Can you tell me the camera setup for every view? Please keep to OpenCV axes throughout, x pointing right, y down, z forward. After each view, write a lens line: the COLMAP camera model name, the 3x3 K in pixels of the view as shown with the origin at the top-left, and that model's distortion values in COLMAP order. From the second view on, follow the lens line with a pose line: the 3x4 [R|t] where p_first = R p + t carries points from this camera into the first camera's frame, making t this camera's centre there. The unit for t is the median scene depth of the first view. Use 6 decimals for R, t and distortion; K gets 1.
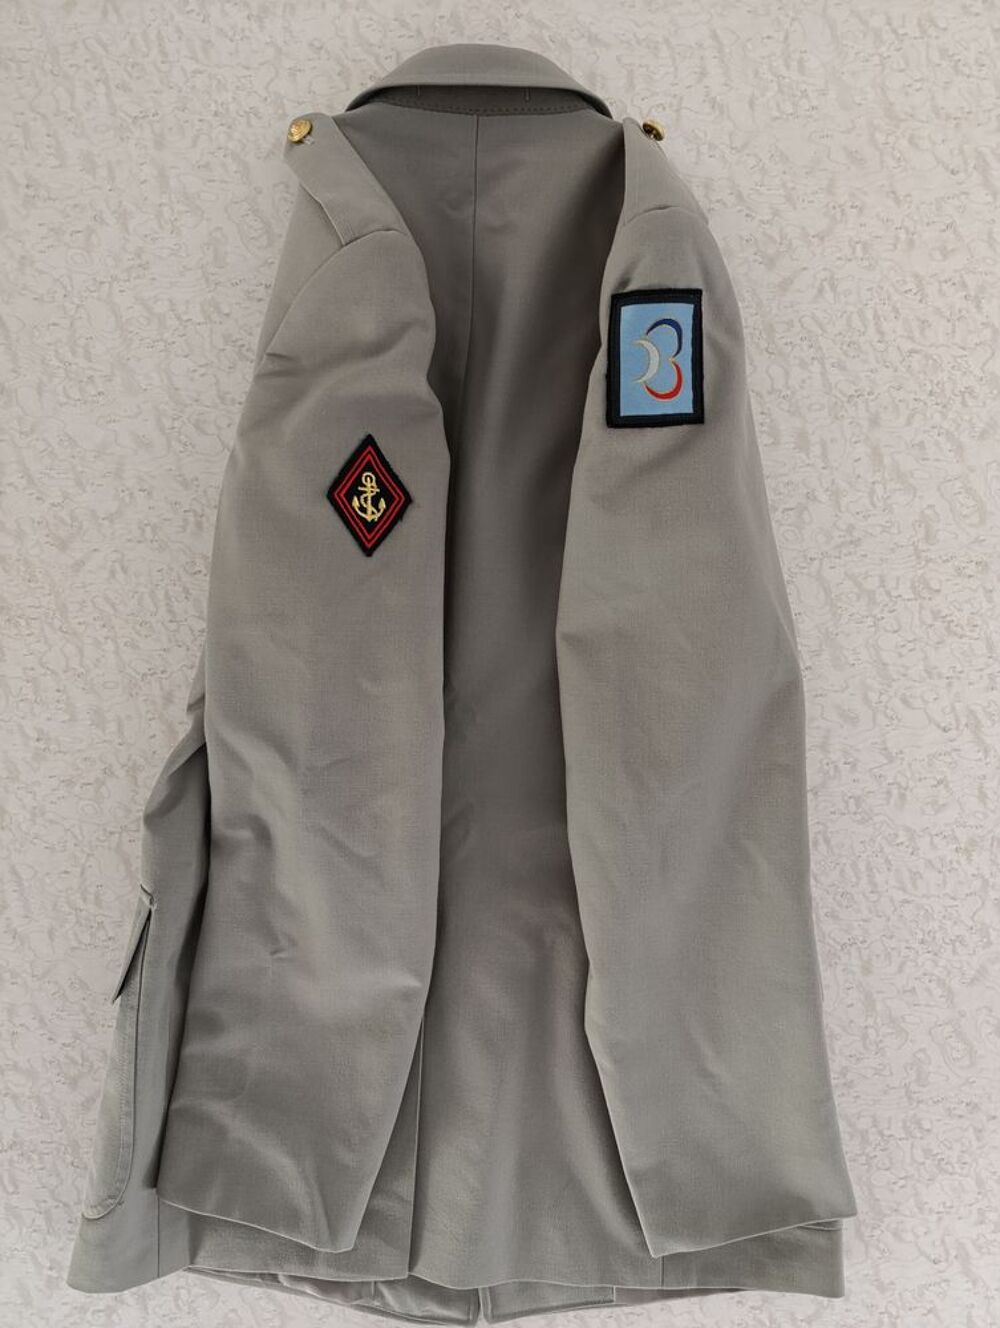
lens RADIAL K [[934.8, 0, 494.2], [0, 934.8, 654.5], [0, 0, 1]] dist [-0.003849, -0.023940]
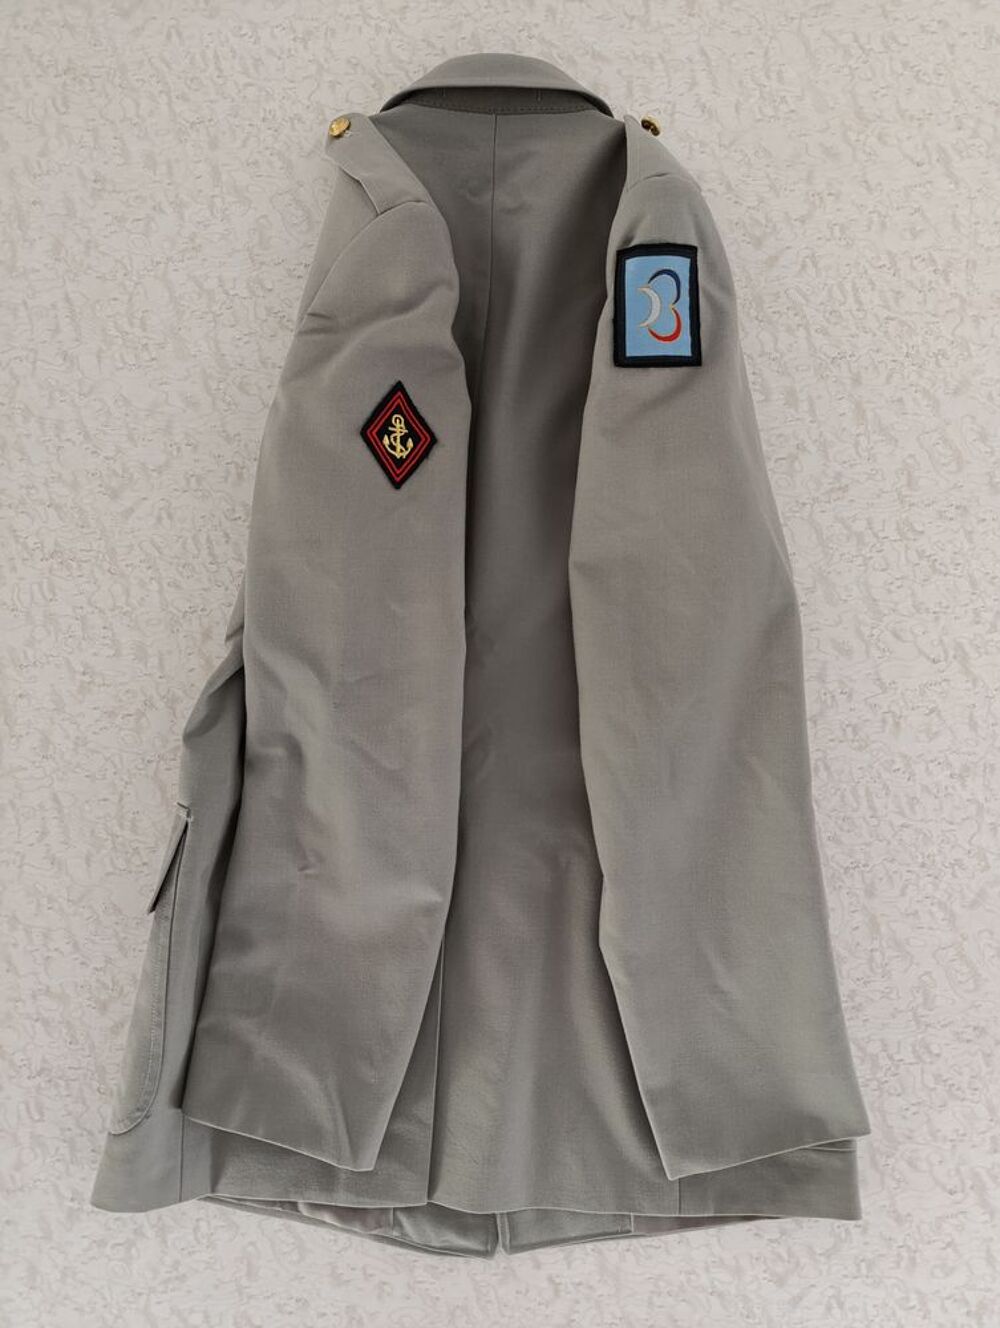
lens RADIAL K [[934.8, 0, 490.1], [0, 934.8, 654.4], [0, 0, 1]] dist [-0.003849, -0.023940]
pose [[0.999982, -0.001395, -0.005896, -0.018051], [0.000820, 0.995333, -0.096501, 0.177120], [0.006003, 0.096495, 0.995315, -0.064490]]
